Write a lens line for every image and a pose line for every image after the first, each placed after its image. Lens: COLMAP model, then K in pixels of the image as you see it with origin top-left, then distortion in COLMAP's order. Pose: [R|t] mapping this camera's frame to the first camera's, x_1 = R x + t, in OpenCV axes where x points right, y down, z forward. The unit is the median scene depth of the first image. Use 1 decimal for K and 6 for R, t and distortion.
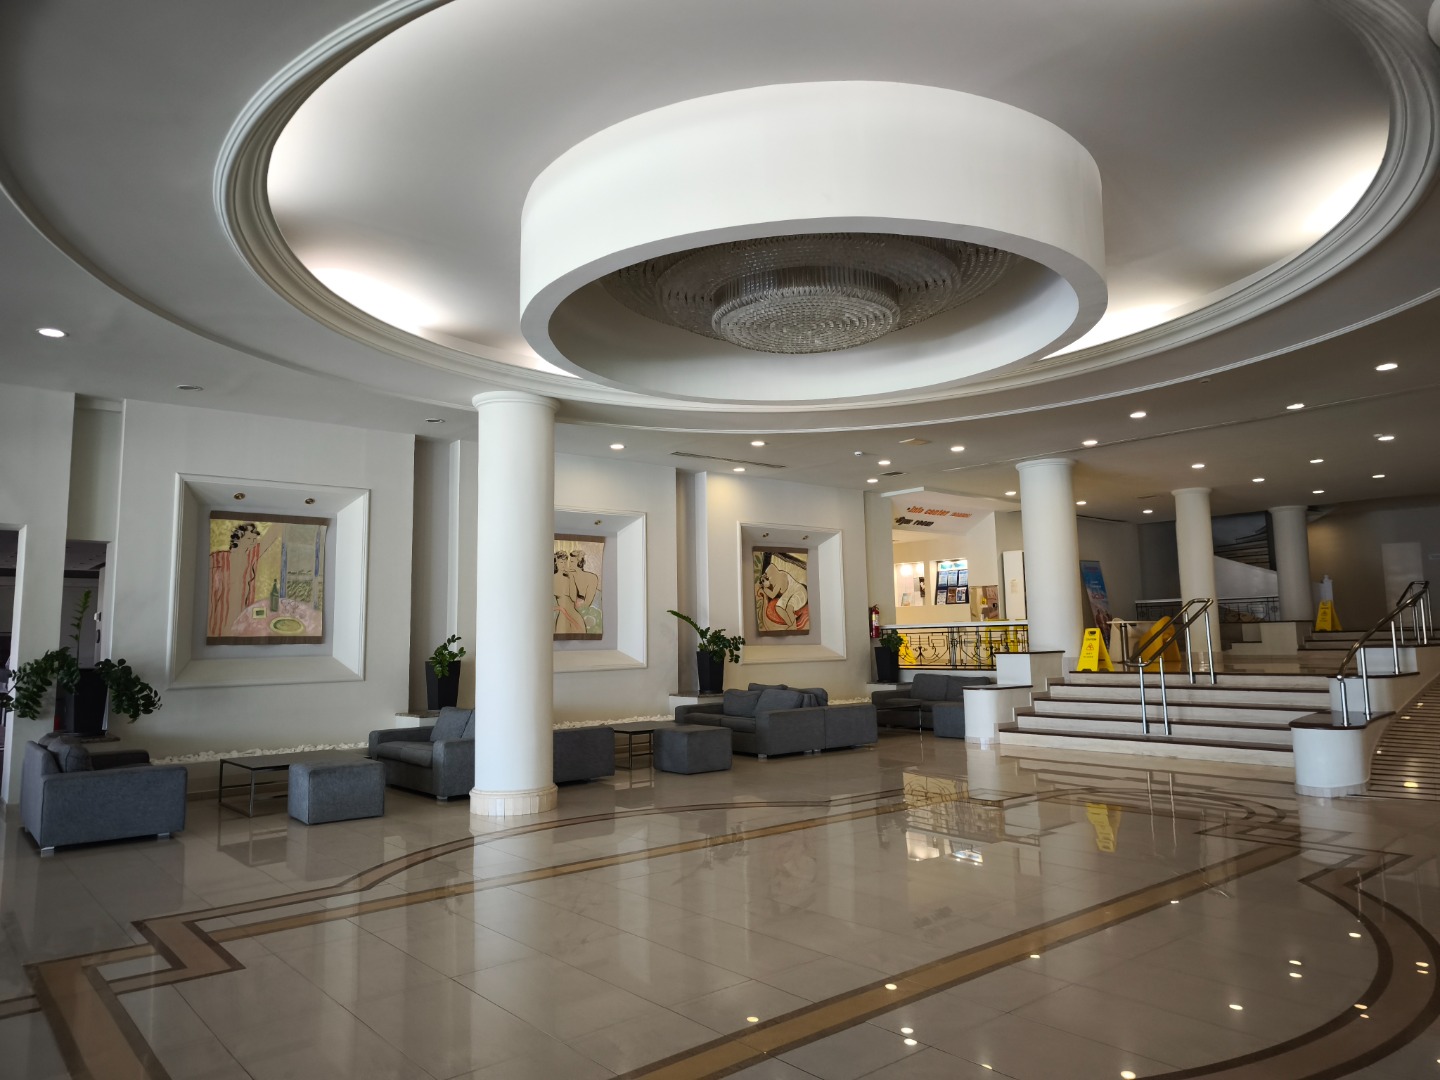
lens RADIAL K [[994.9, 0, 707.5], [0, 994.9, 531.7], [0, 0, 1]] dist [0.004076, -0.016420]
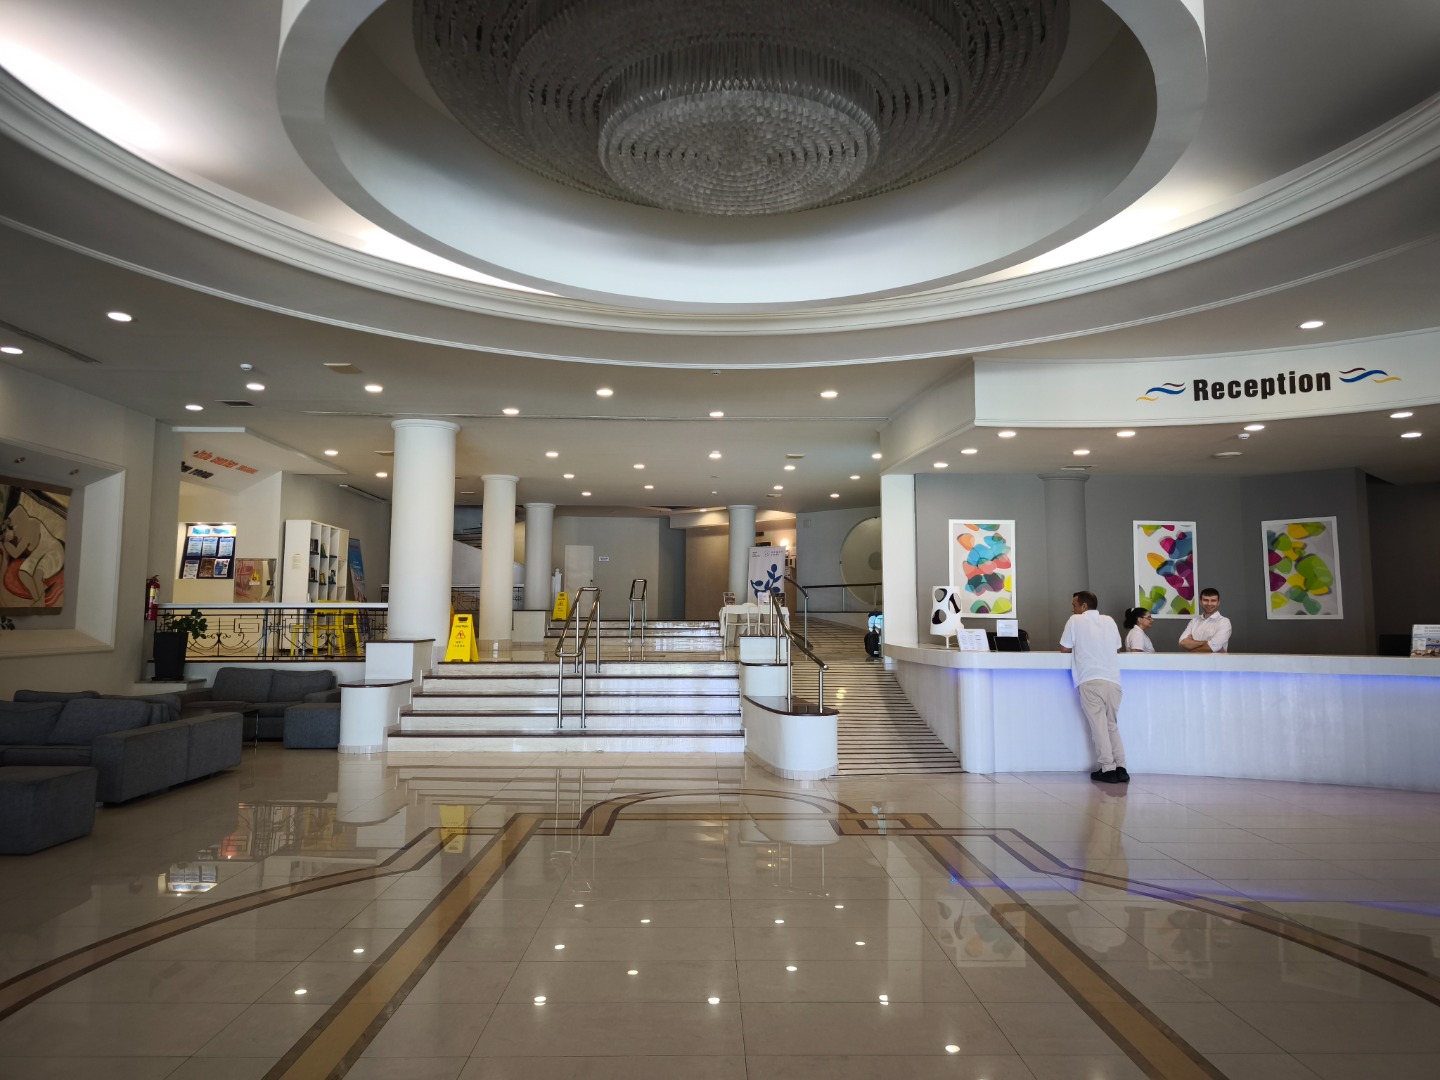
lens RADIAL K [[994.9, 0, 721.8], [0, 994.9, 542.0], [0, 0, 1]] dist [0.004076, -0.016420]
pose [[0.612431, 0.077975, 0.786669, -0.162888], [-0.099331, 0.994827, -0.021277, 0.024013], [-0.784259, -0.065110, 0.617008, 0.229647]]
